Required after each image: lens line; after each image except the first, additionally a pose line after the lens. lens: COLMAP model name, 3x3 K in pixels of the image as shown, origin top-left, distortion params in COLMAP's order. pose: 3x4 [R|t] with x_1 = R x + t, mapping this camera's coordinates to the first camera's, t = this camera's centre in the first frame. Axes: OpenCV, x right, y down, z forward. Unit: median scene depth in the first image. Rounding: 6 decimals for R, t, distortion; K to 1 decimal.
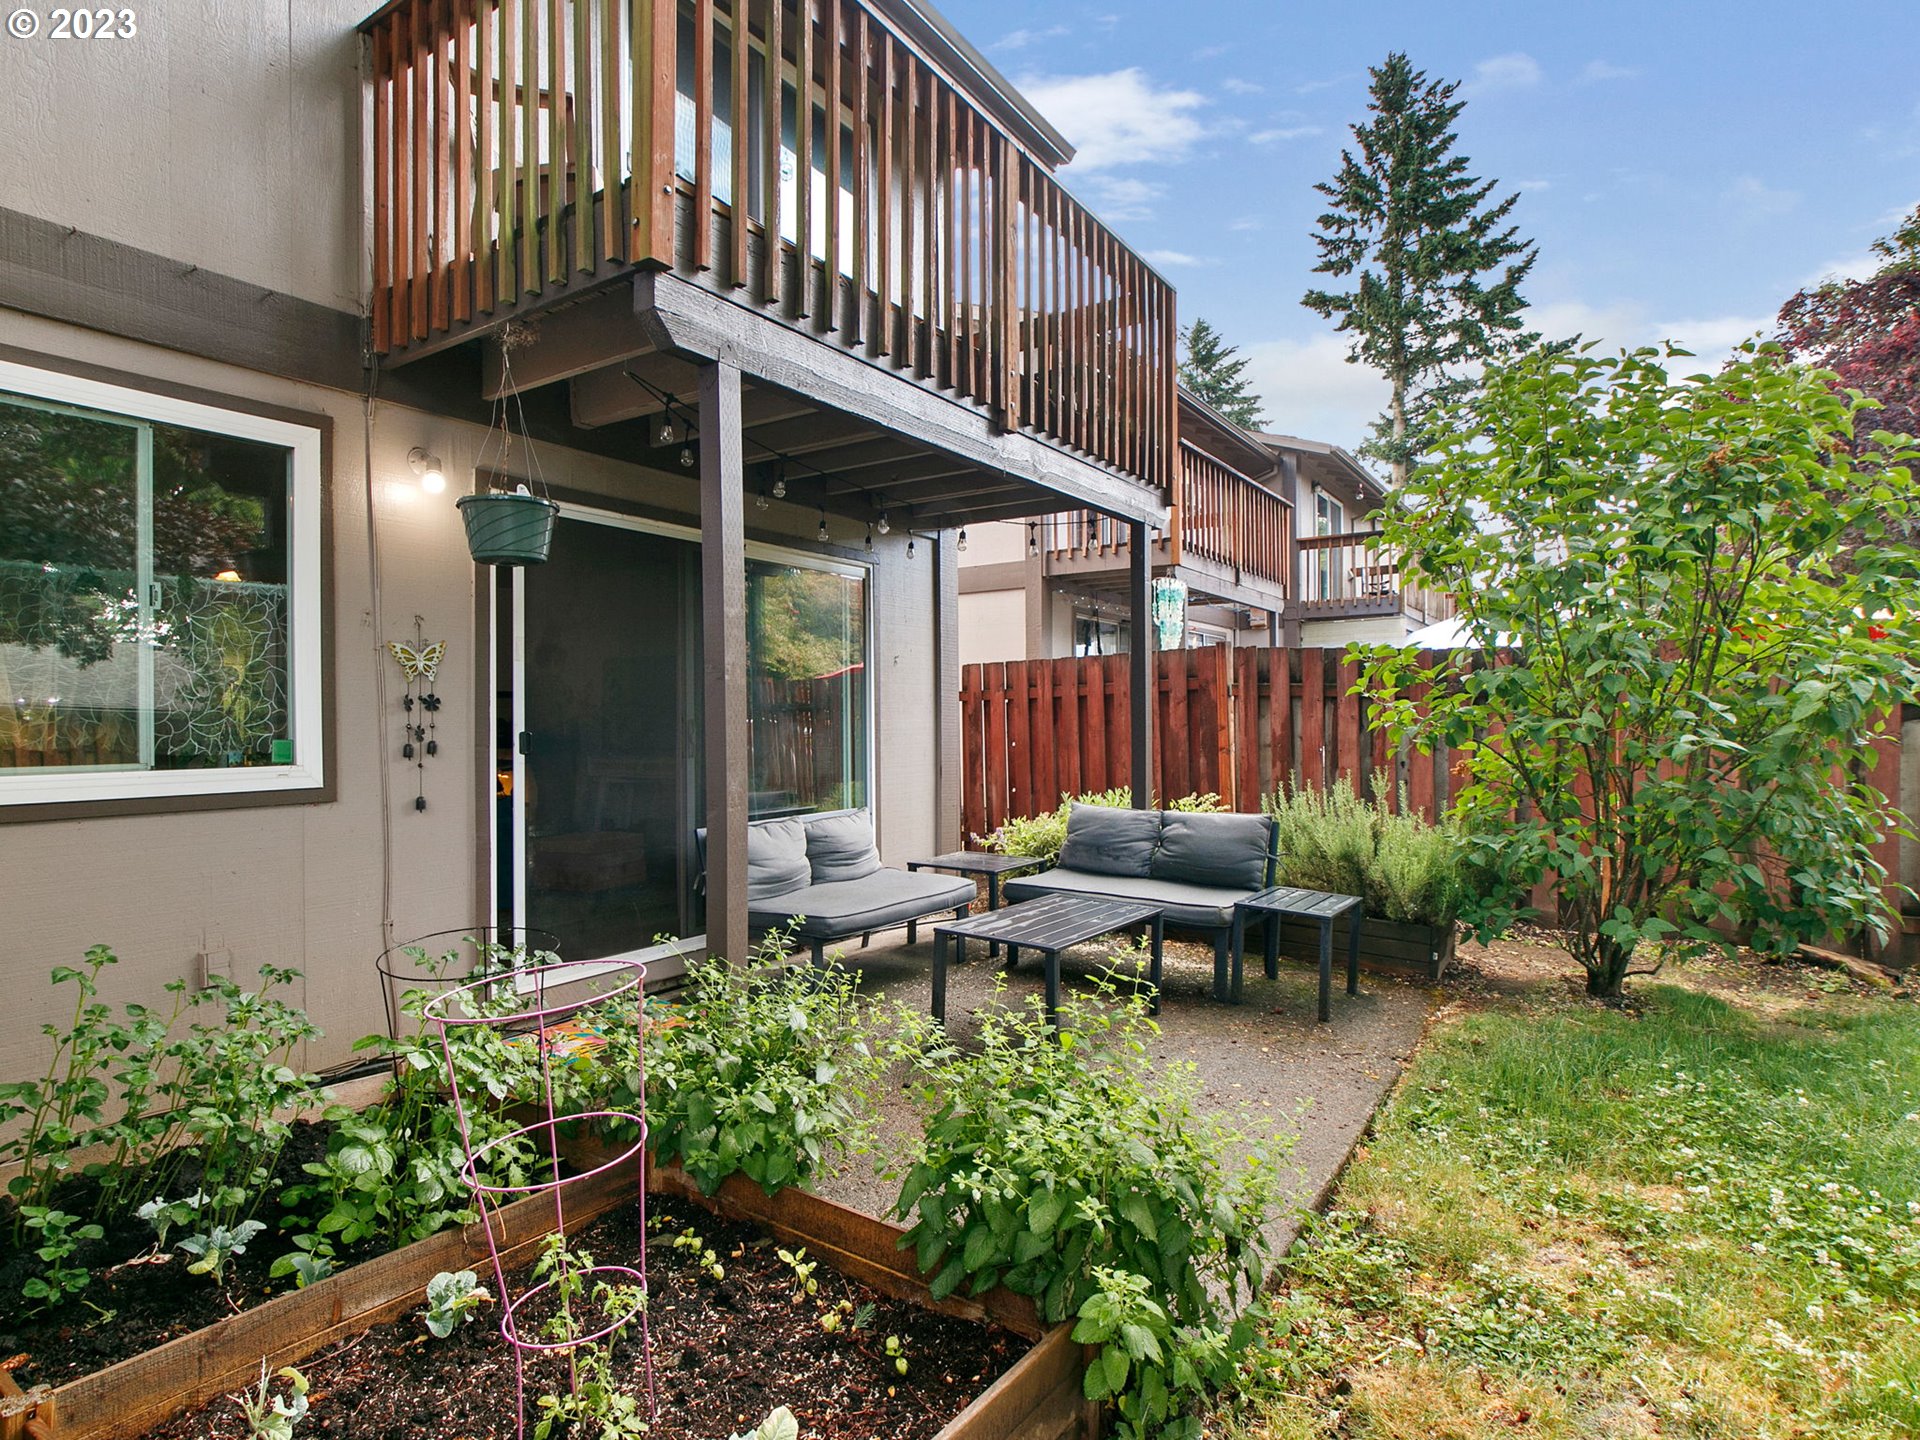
lens RADIAL K [[1007.2, 0, 957.7], [0, 1007.2, 716.3], [0, 0, 1]] dist [0.010815, -0.011514]
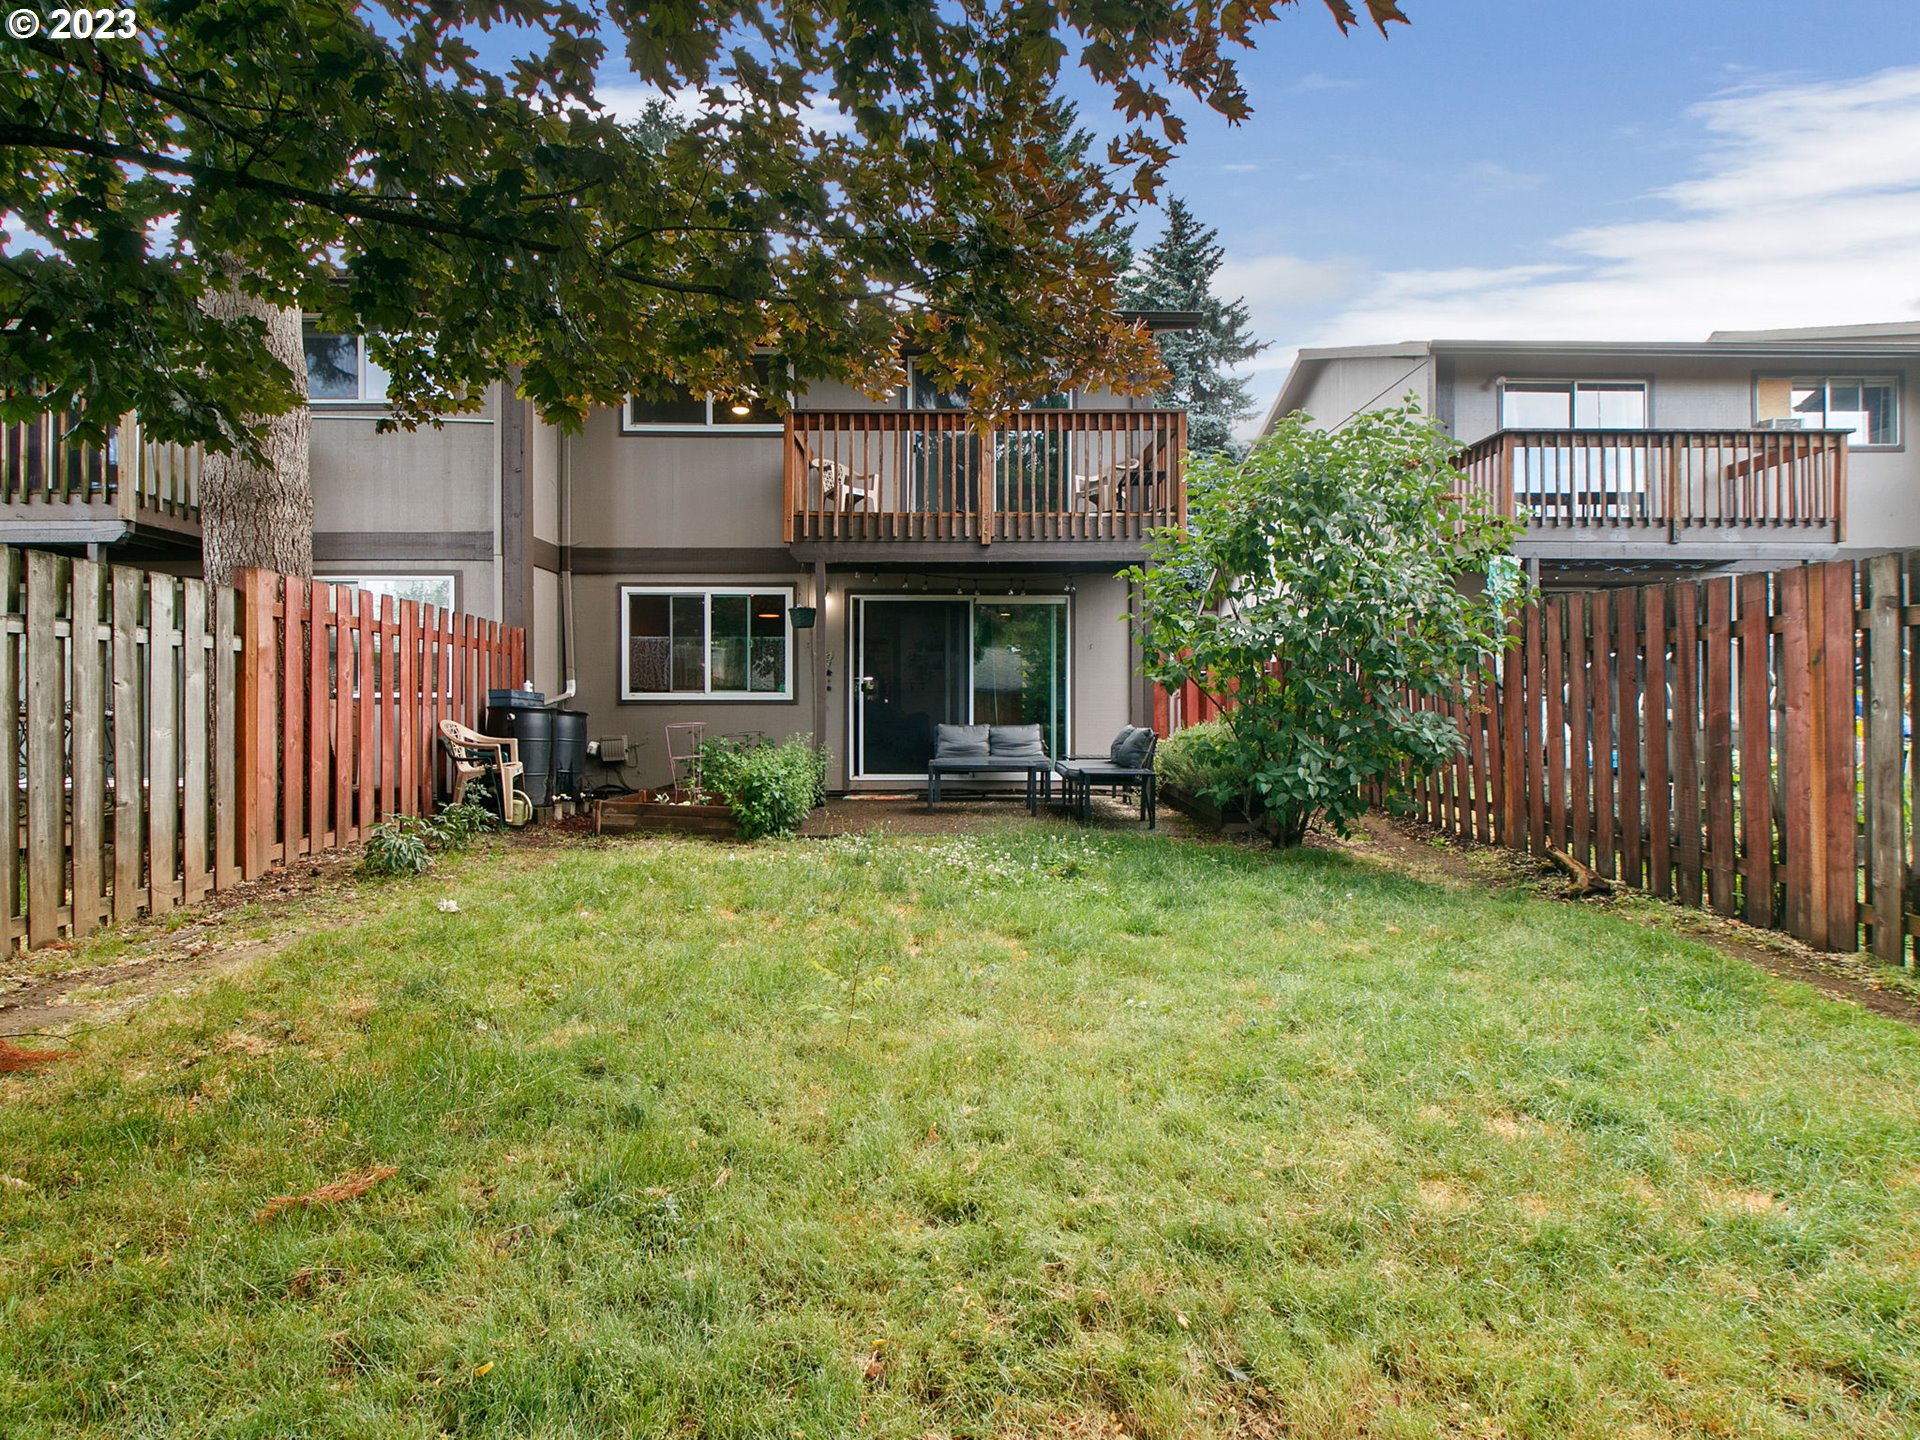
lens RADIAL K [[1007.2, 0, 959.8], [0, 1007.2, 714.6], [0, 0, 1]] dist [0.010815, -0.011514]
pose [[0.576400, 0.010998, -0.817093, 1.551857], [-0.000391, 0.999913, 0.013184, 0.051077], [0.817167, -0.007280, 0.576354, -0.274503]]
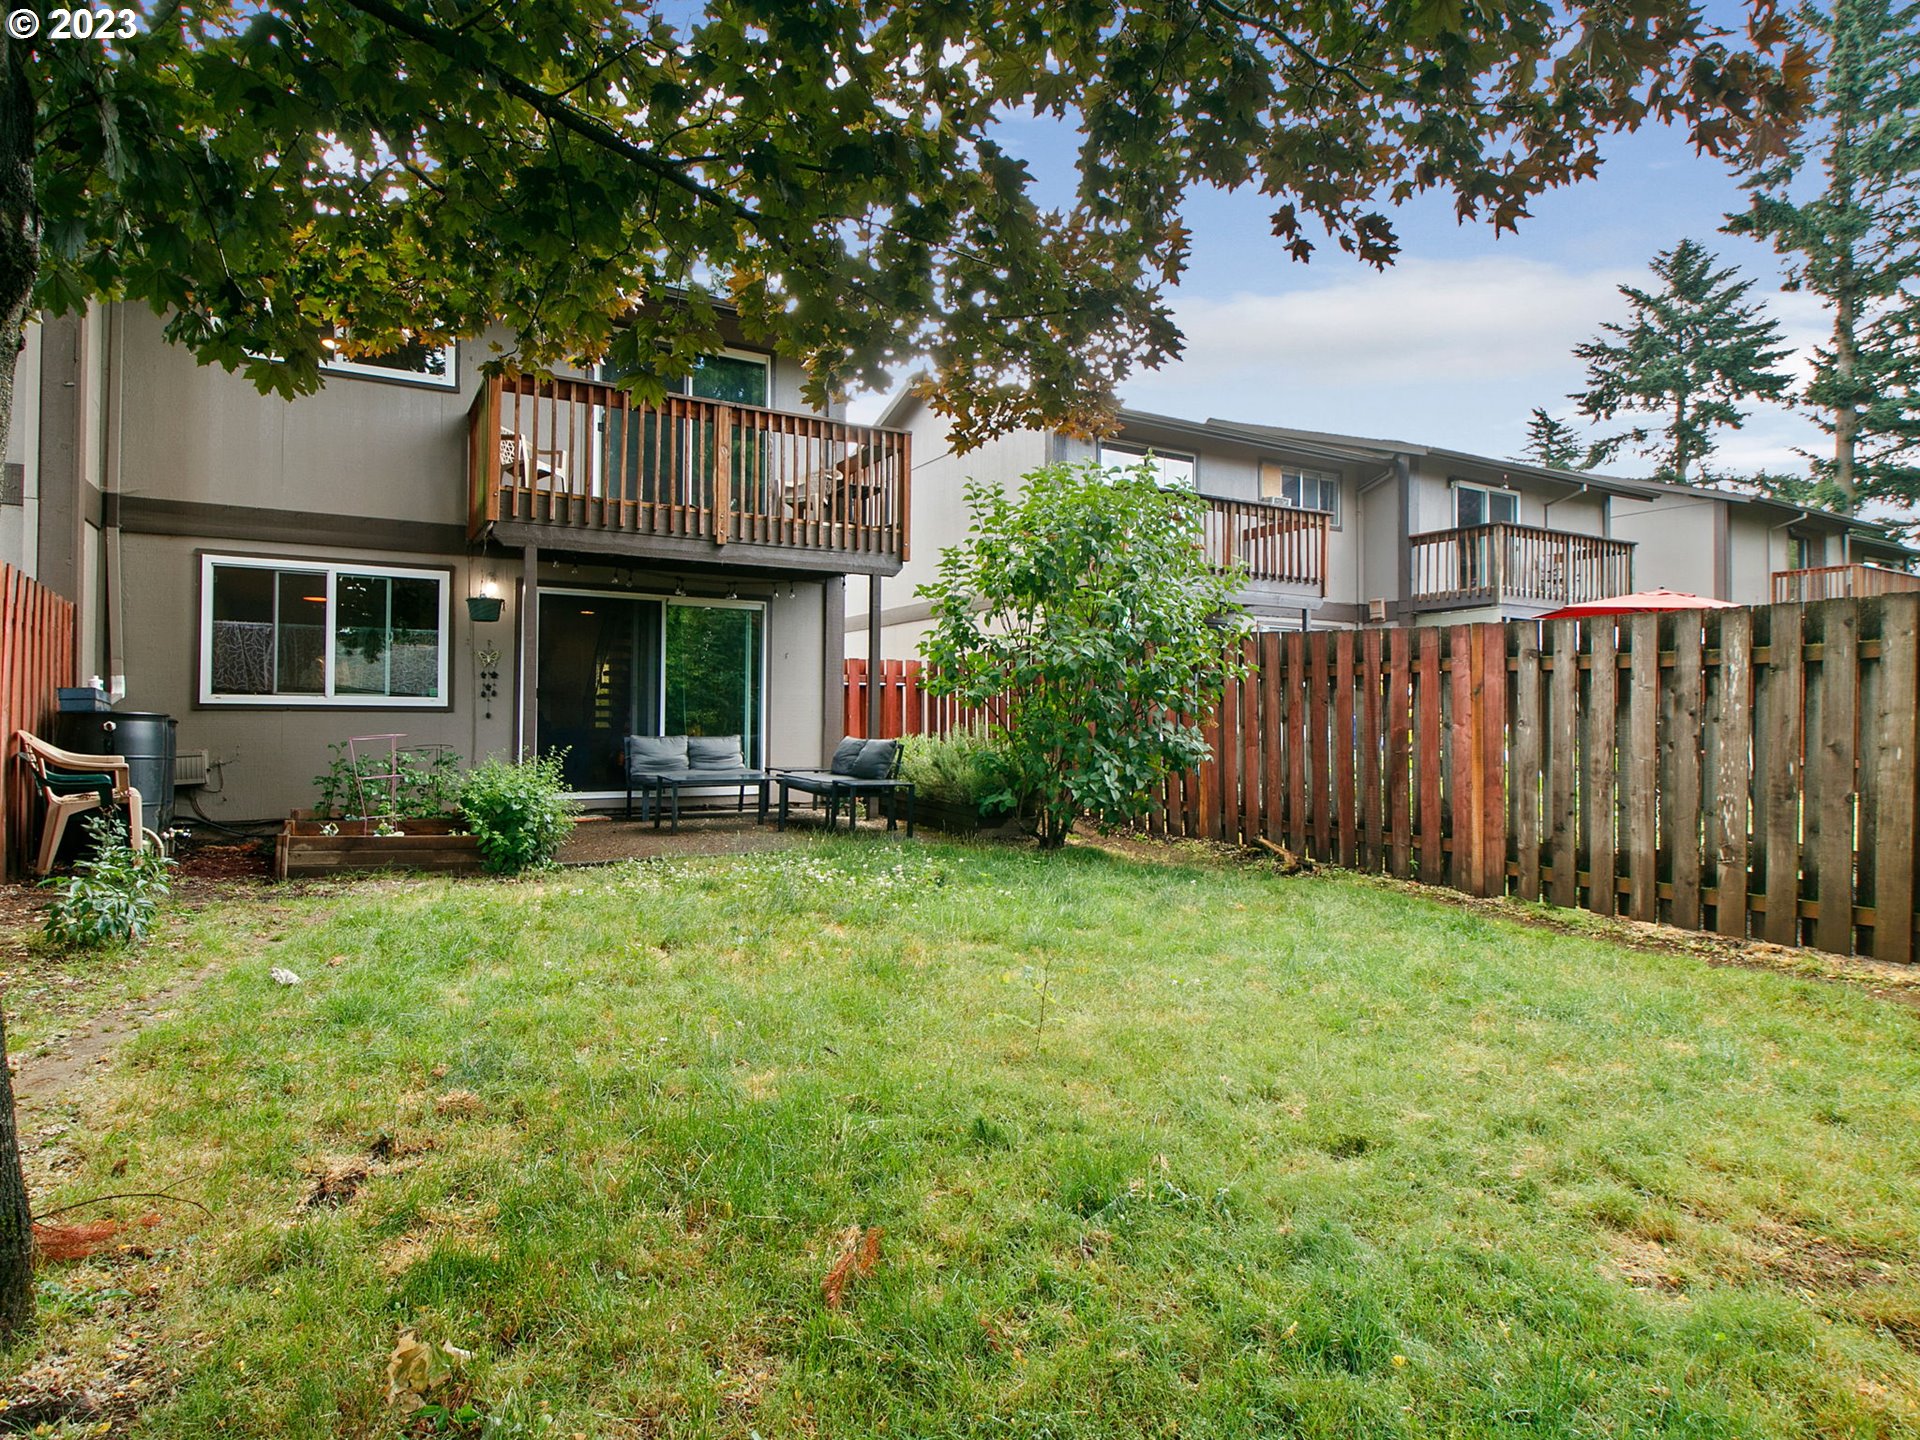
lens RADIAL K [[1059.7, 0, 960.6], [0, 1059.7, 711.7], [0, 0, 1]] dist [-0.001683, -0.002315]
pose [[0.902627, 0.010389, -0.430298, 1.222115], [-0.012087, 0.999926, -0.001214, 0.048960], [0.430254, 0.006297, 0.902686, -0.639300]]
